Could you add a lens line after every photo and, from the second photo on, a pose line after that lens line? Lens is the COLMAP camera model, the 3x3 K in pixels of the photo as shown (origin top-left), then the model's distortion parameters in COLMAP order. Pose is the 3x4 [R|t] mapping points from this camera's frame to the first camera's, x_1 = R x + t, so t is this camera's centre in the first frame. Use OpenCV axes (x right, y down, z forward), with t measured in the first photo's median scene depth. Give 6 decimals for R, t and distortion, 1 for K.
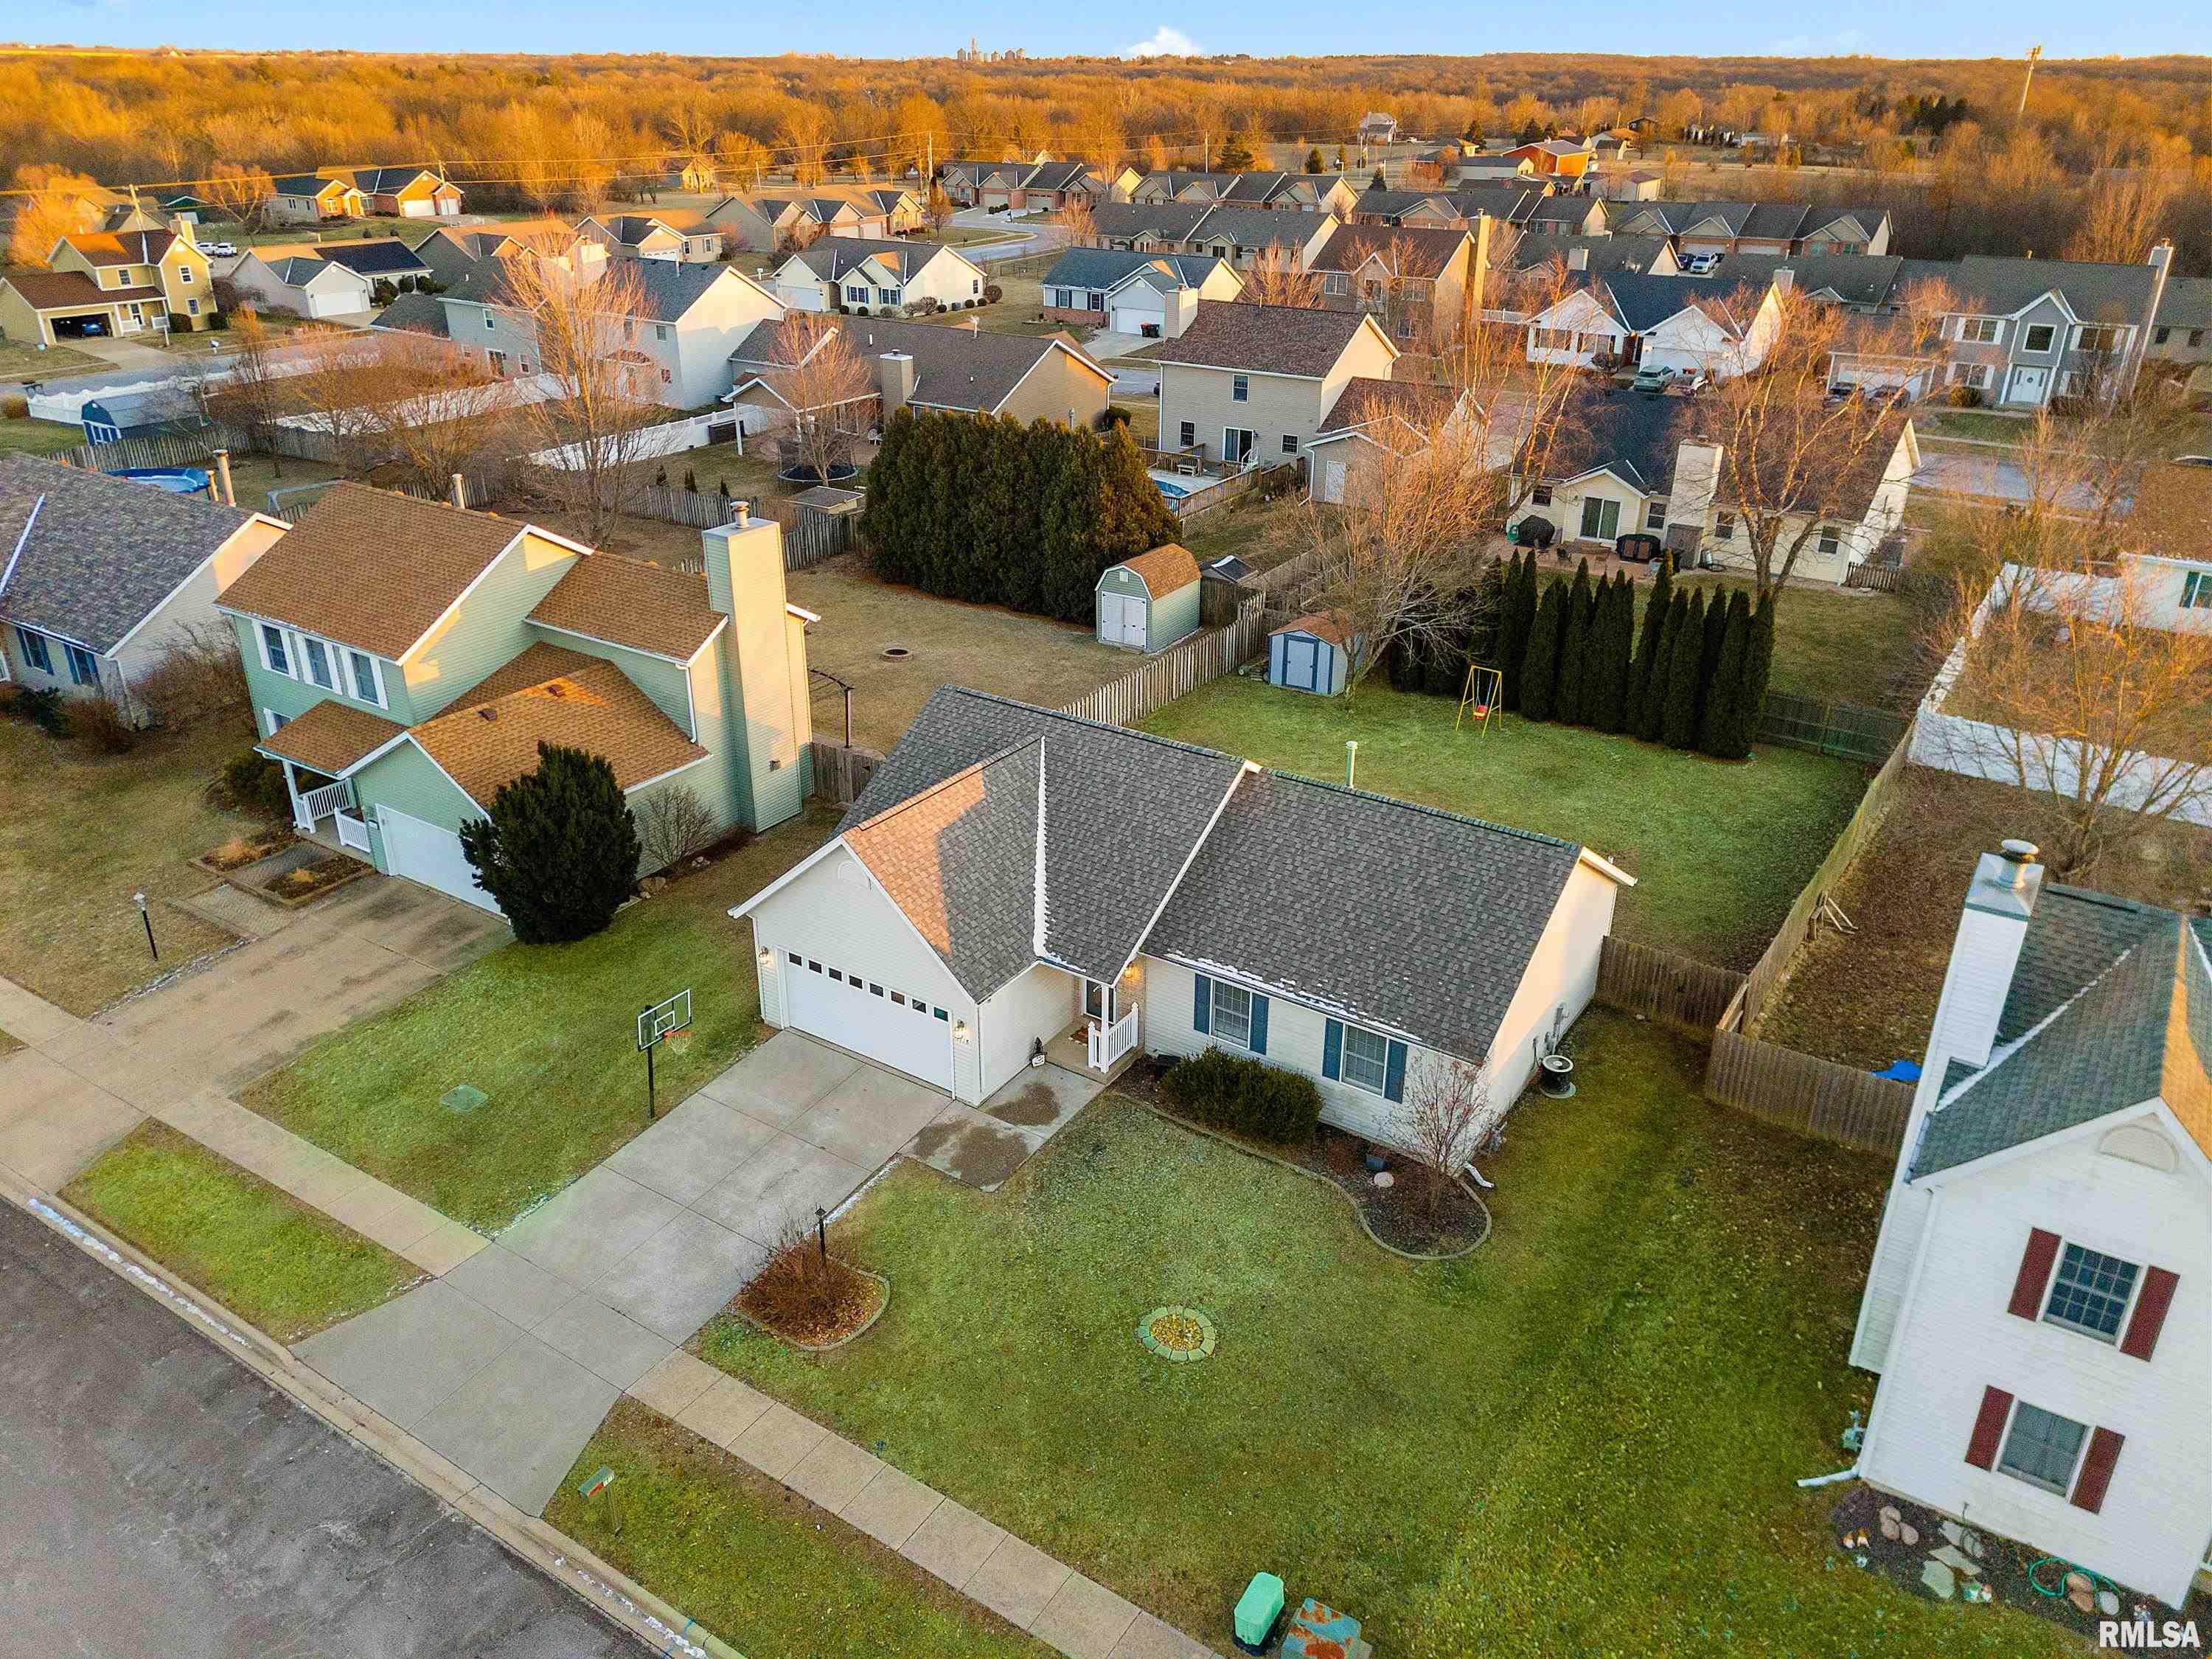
lens RADIAL K [[1596.8, 0, 1100.2], [0, 1596.8, 836.4], [0, 0, 1]] dist [0.084193, -0.063578]
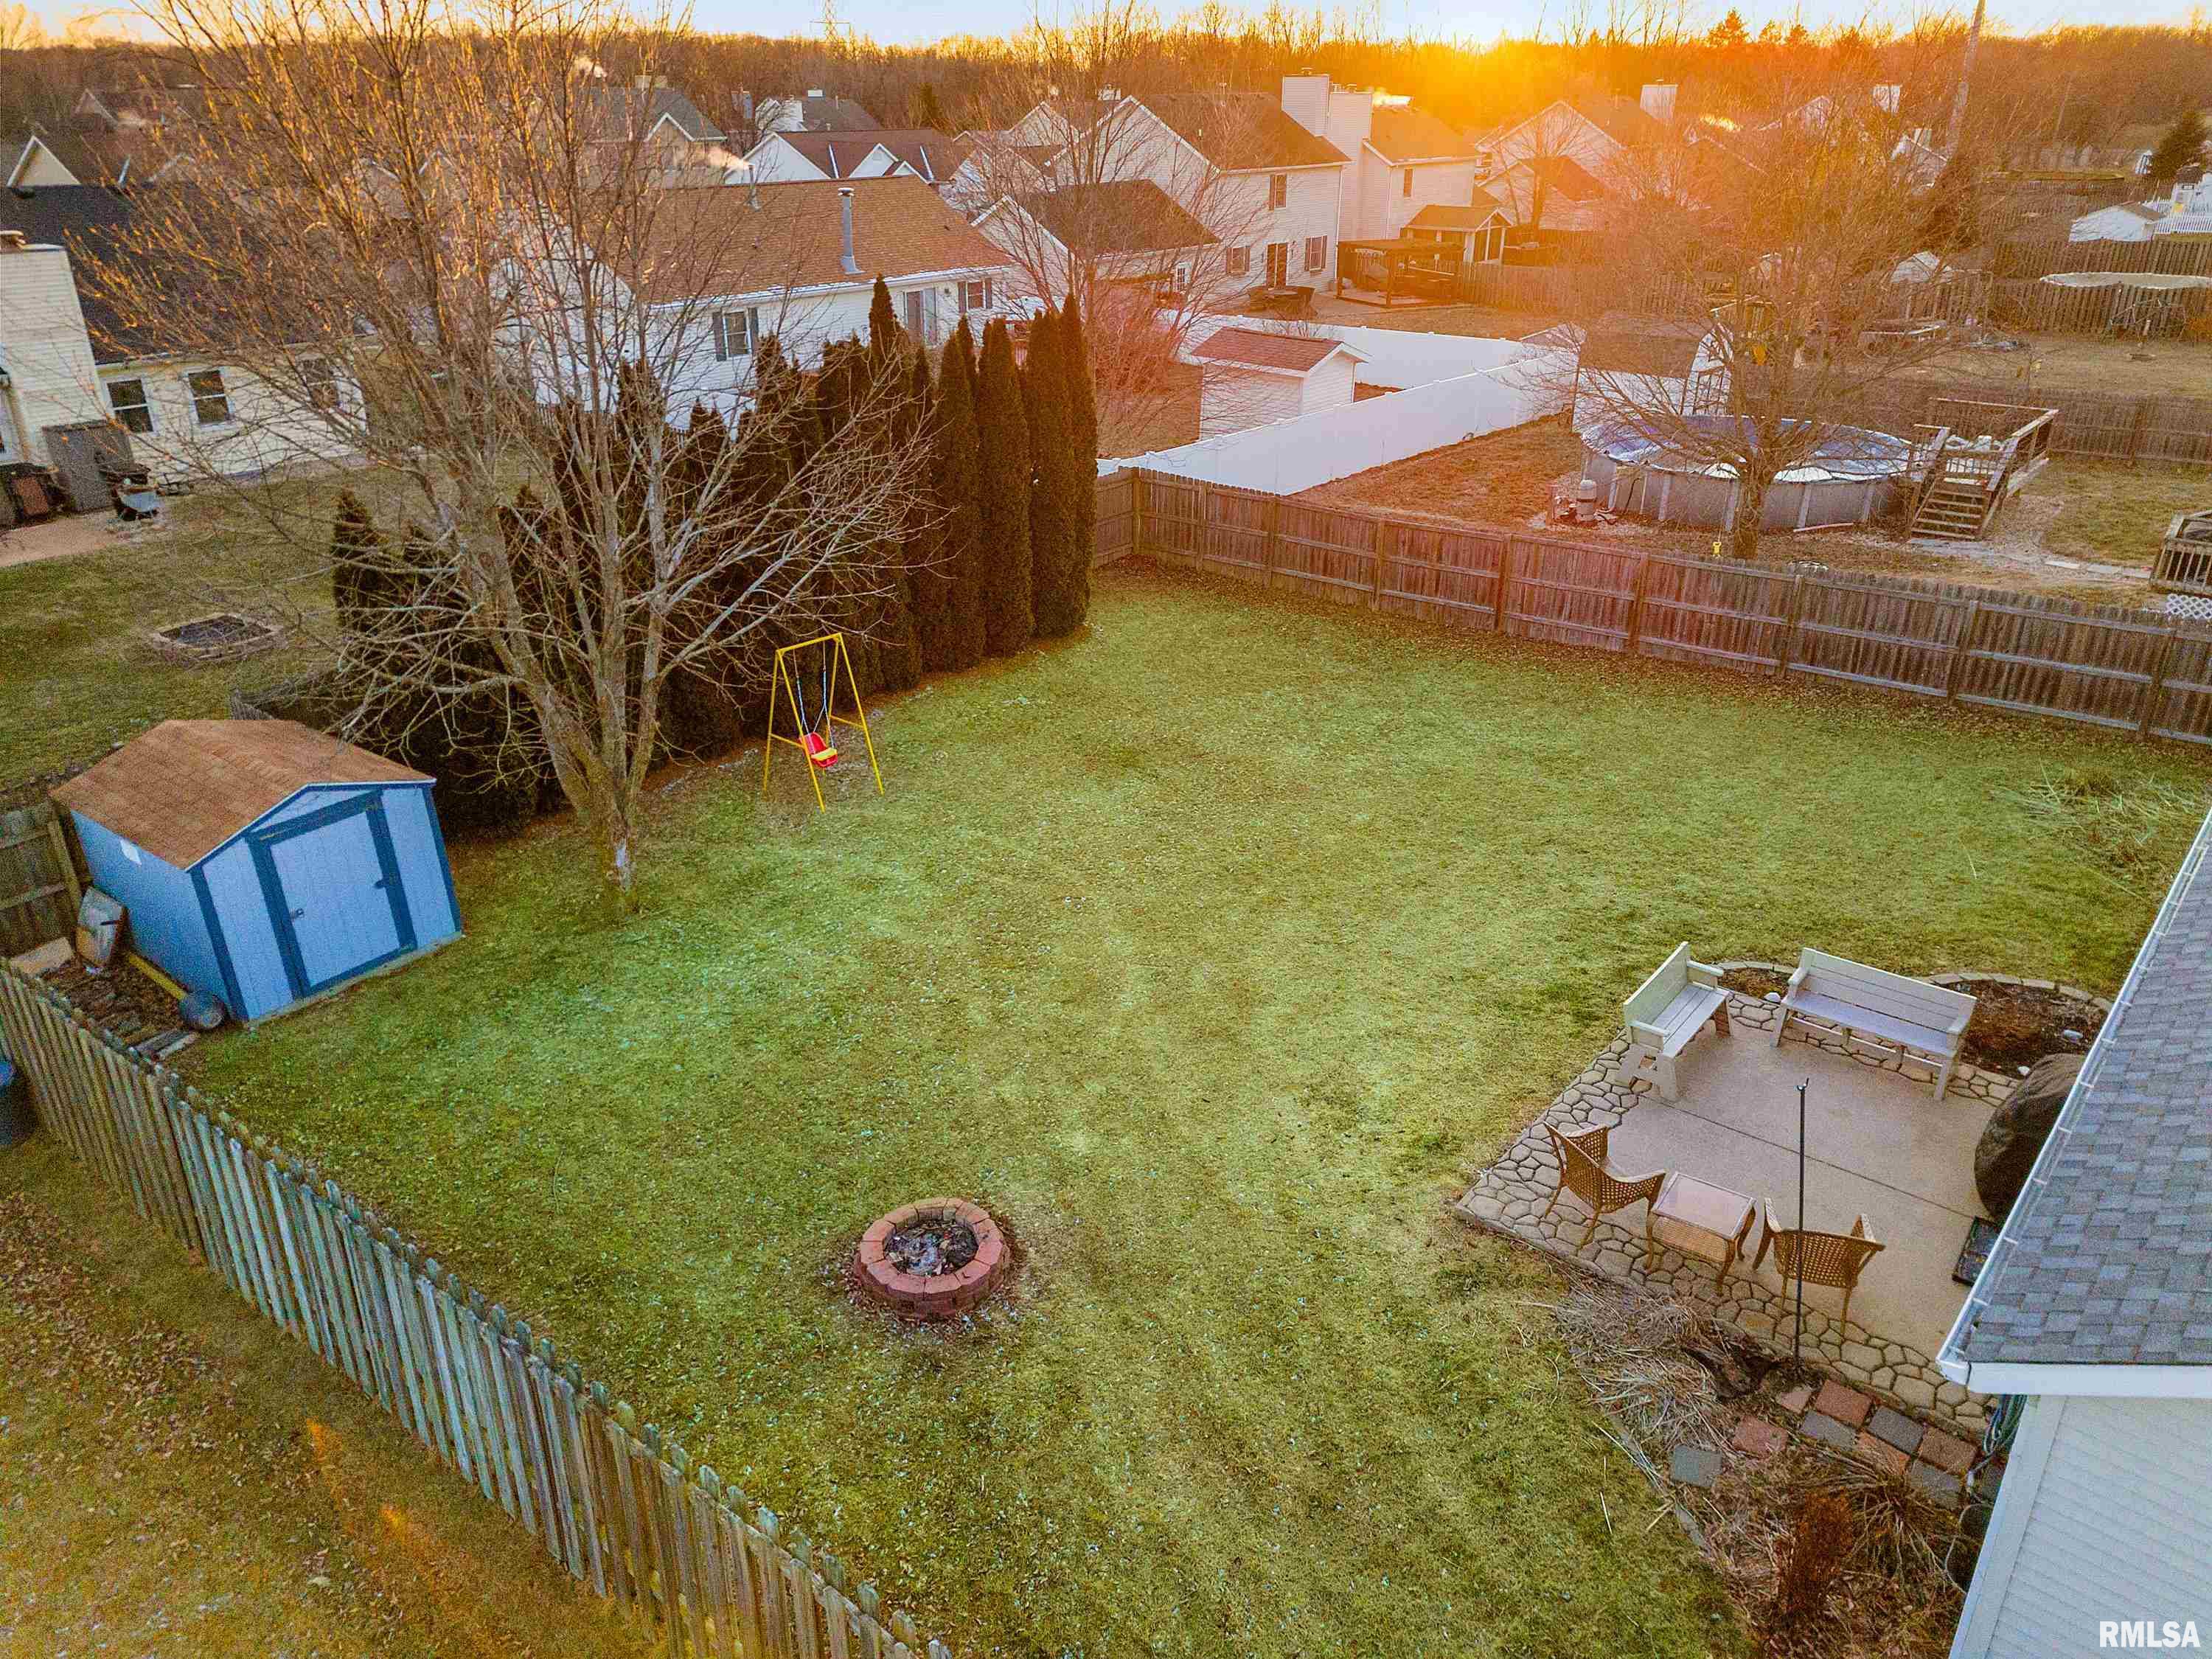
lens RADIAL K [[1596.8, 0, 1100.2], [0, 1596.8, 836.4], [0, 0, 1]] dist [0.084193, -0.063578]
pose [[0.098246, -0.429828, 0.897550, -0.211200], [0.426064, 0.833240, 0.352394, -0.279144], [-0.899343, 0.347792, 0.264997, 1.360755]]
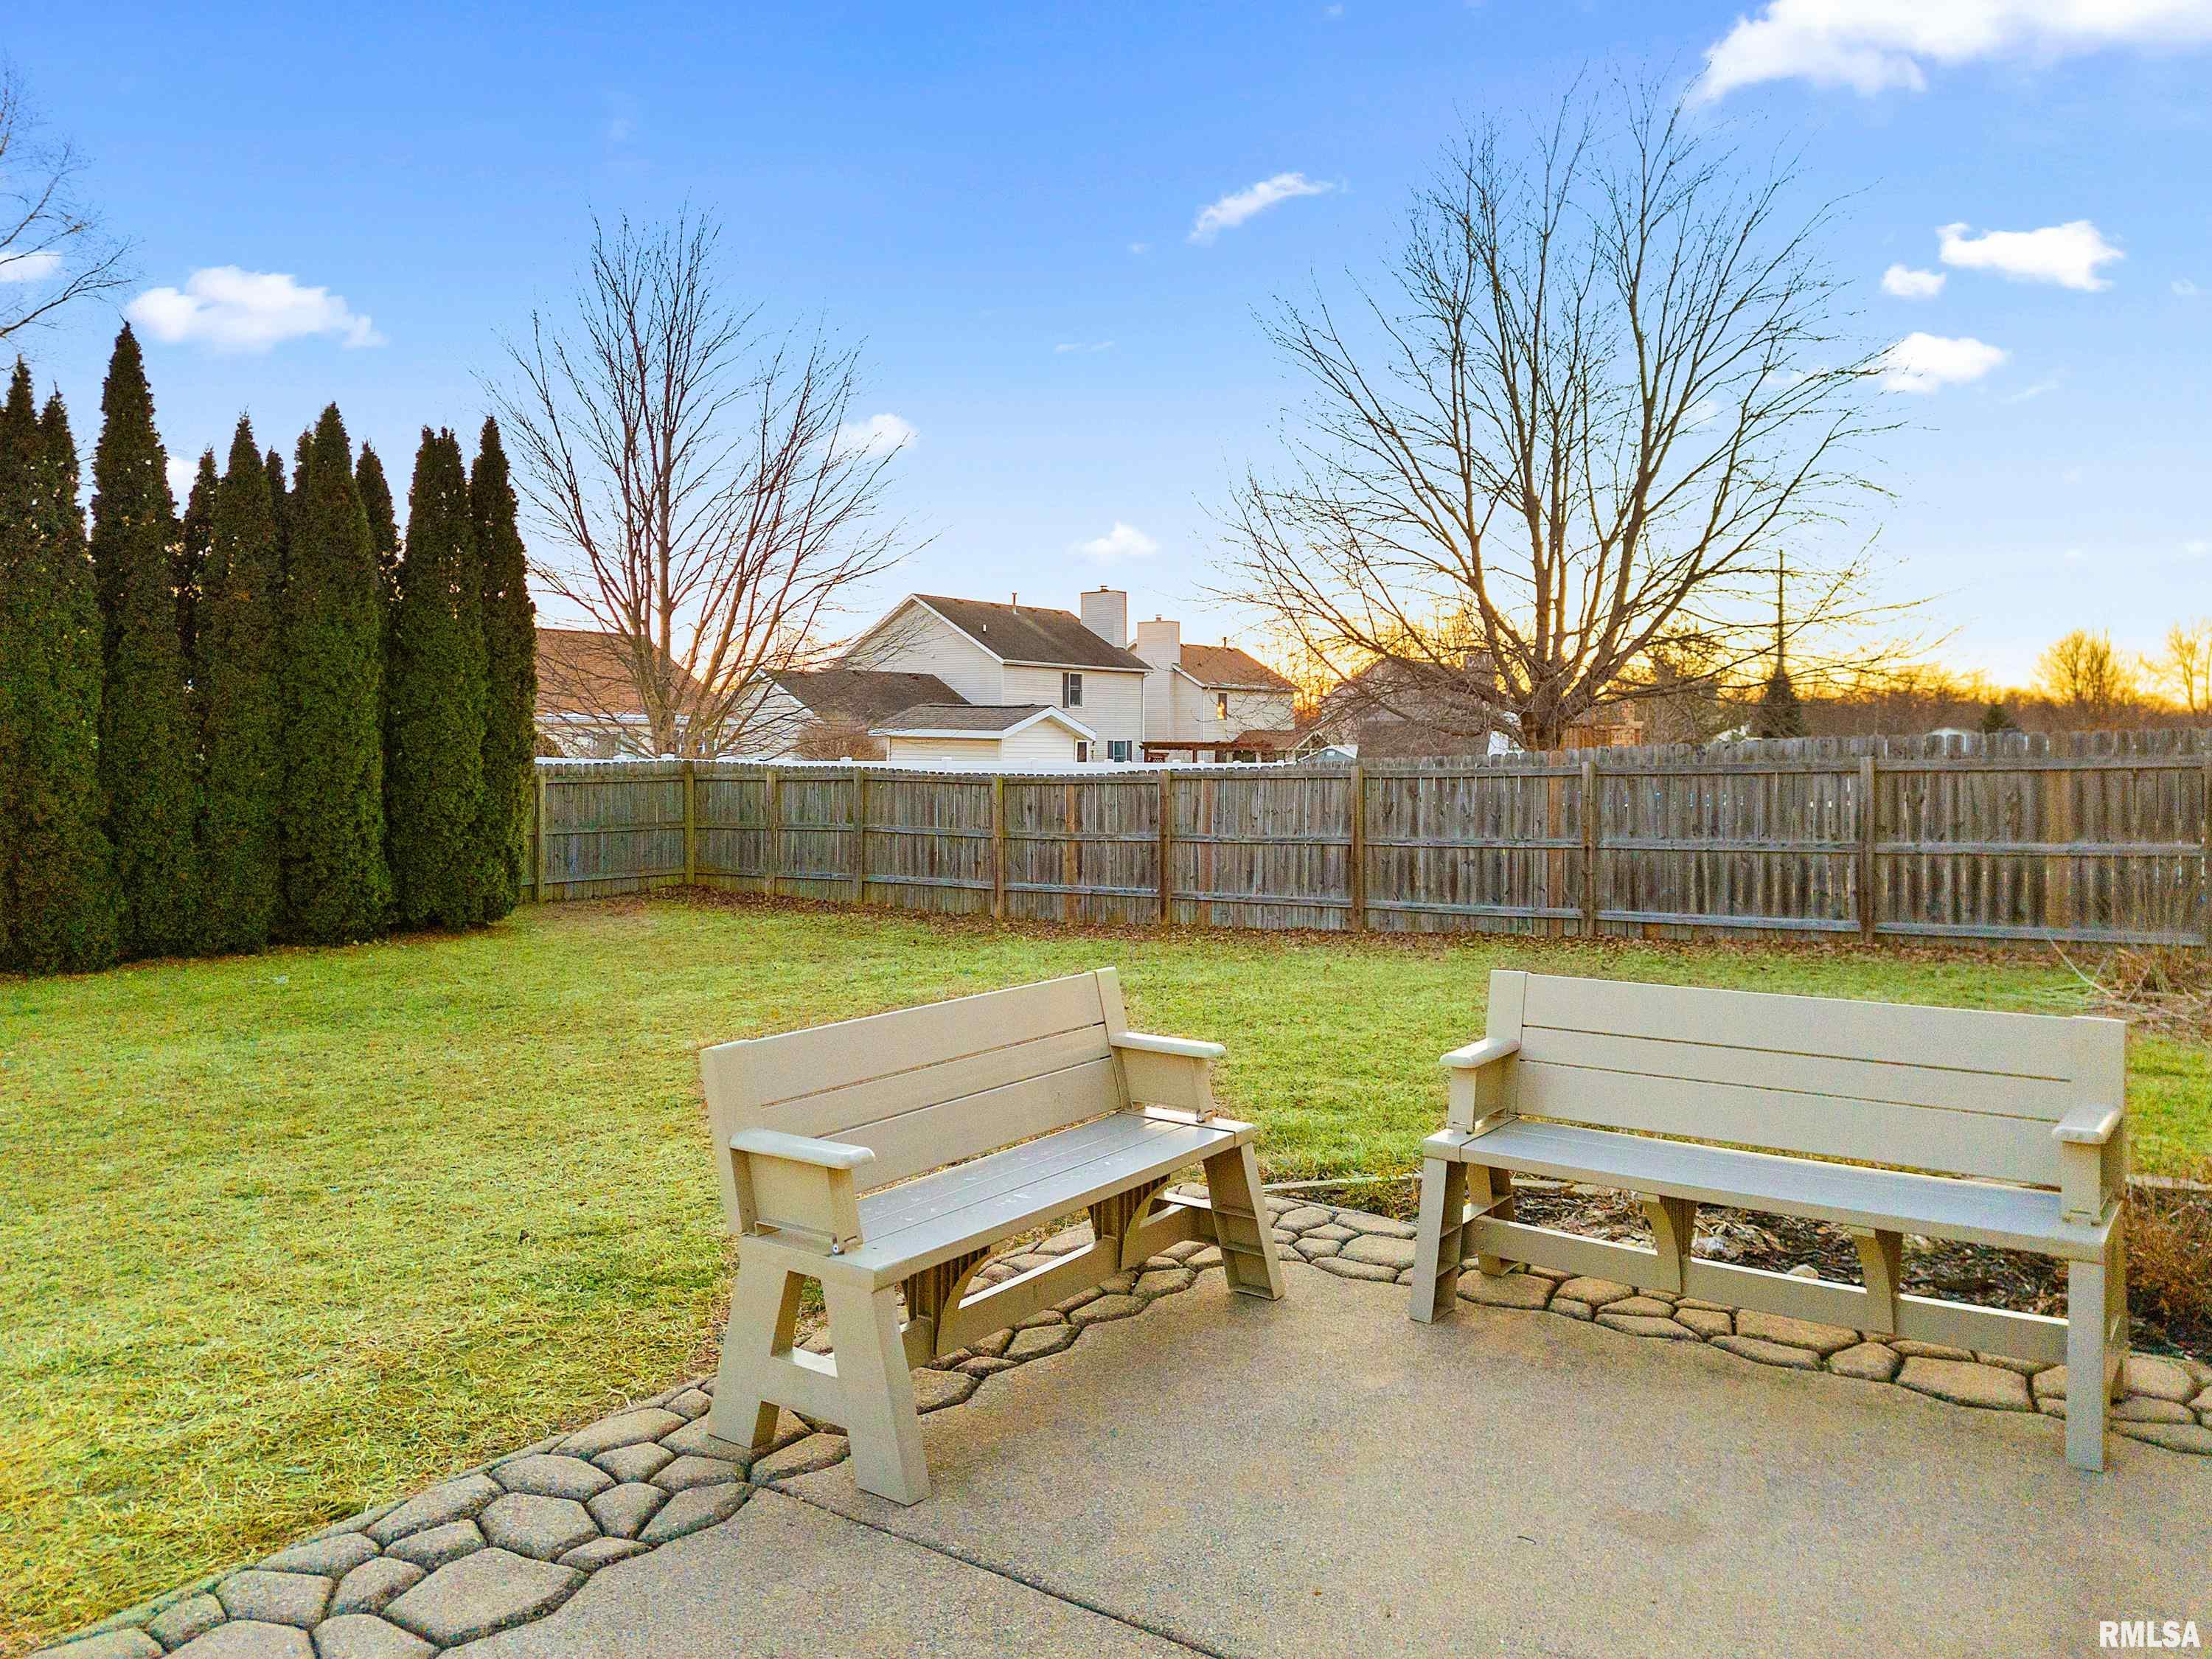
lens RADIAL K [[1622.4, 0, 1087.3], [0, 1622.4, 818.1], [0, 0, 1]] dist [0.117638, -0.154397]
pose [[0.052440, -0.053136, 0.997209, 0.070577], [0.430234, 0.902358, 0.025457, -0.036011], [-0.901193, 0.427699, 0.070181, 1.329273]]
